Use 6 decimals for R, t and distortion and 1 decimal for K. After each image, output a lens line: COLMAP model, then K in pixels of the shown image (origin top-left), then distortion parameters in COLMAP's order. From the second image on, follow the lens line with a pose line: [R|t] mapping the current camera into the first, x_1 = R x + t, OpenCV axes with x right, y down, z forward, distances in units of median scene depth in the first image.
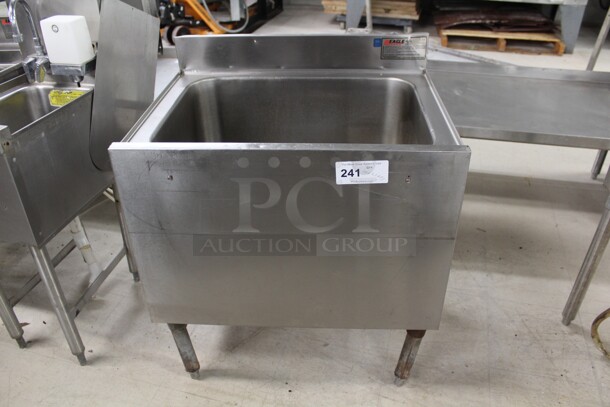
lens RADIAL K [[499.2, 0, 305.0], [0, 499.2, 203.5], [0, 0, 1]] dist [-0.157137, 0.134267]
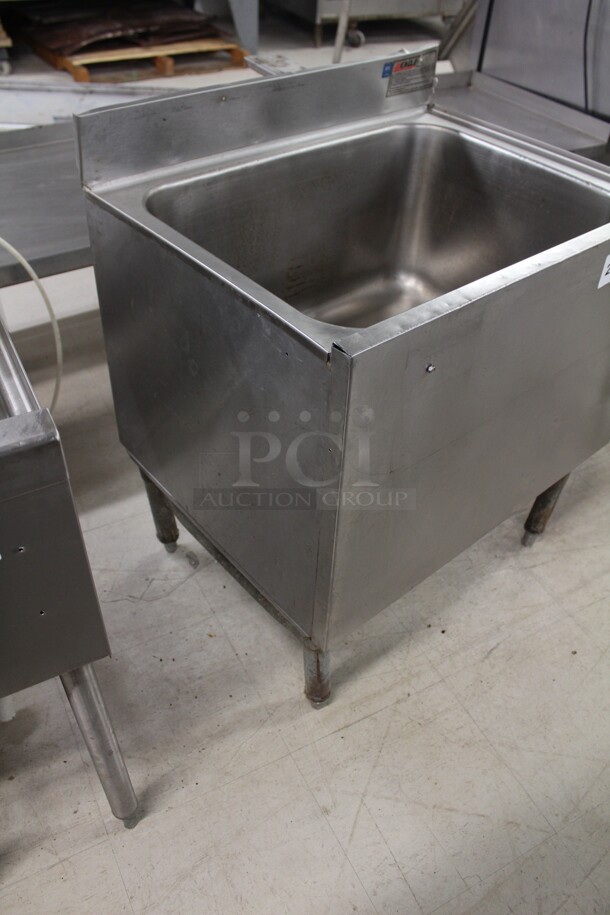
lens RADIAL K [[748.8, 0, 304.3], [0, 748.8, 448.7], [0, 0, 1]] dist [-0.157137, 0.134267]
pose [[0.728352, -0.417468, 0.543346, -0.207921], [0.325623, 0.908590, 0.261599, -0.055927], [-0.602888, -0.013610, 0.797710, 0.110236]]
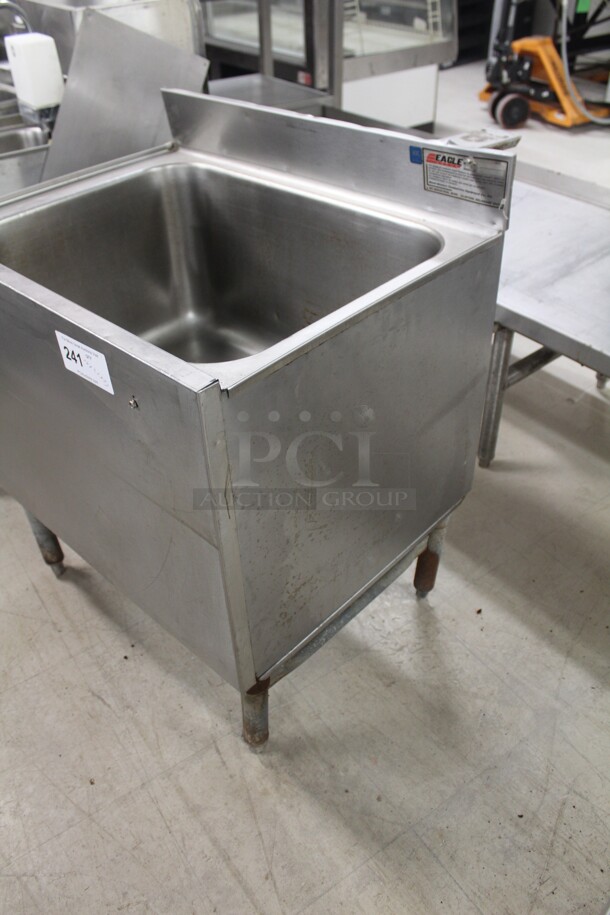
lens RADIAL K [[748.8, 0, 304.3], [0, 748.8, 448.7], [0, 0, 1]] dist [-0.157137, 0.134267]
pose [[0.767423, 0.392949, -0.506609, 0.187703], [-0.334701, 0.919490, 0.206186, -0.055487], [0.546843, 0.011331, 0.837159, 0.102107]]
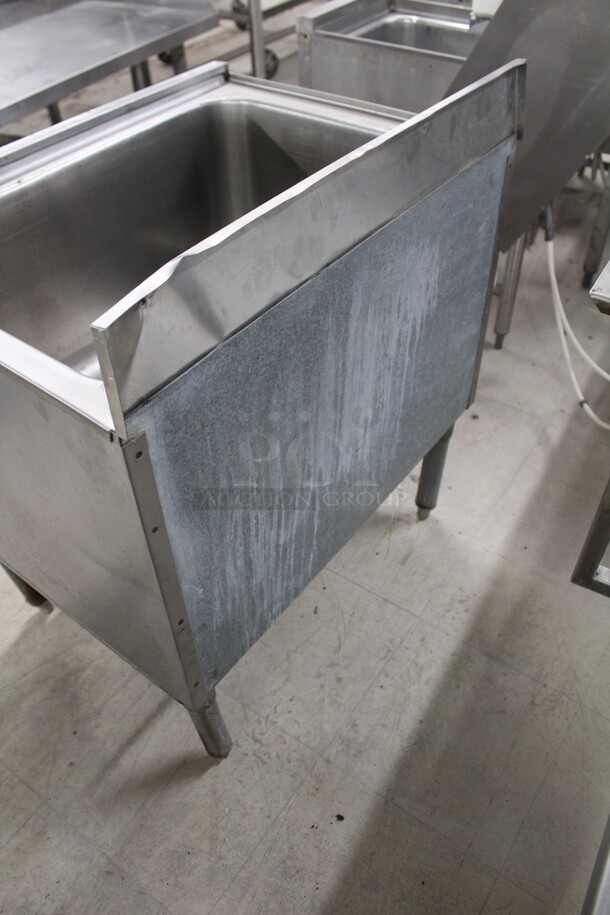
lens RADIAL K [[748.8, 0, 304.3], [0, 748.8, 448.7], [0, 0, 1]] dist [-0.157137, 0.134267]
pose [[-0.343924, 0.653571, -0.674212, 0.198336], [-0.489925, 0.487636, 0.722624, -0.189137], [0.801056, 0.578840, 0.152491, 0.317702]]
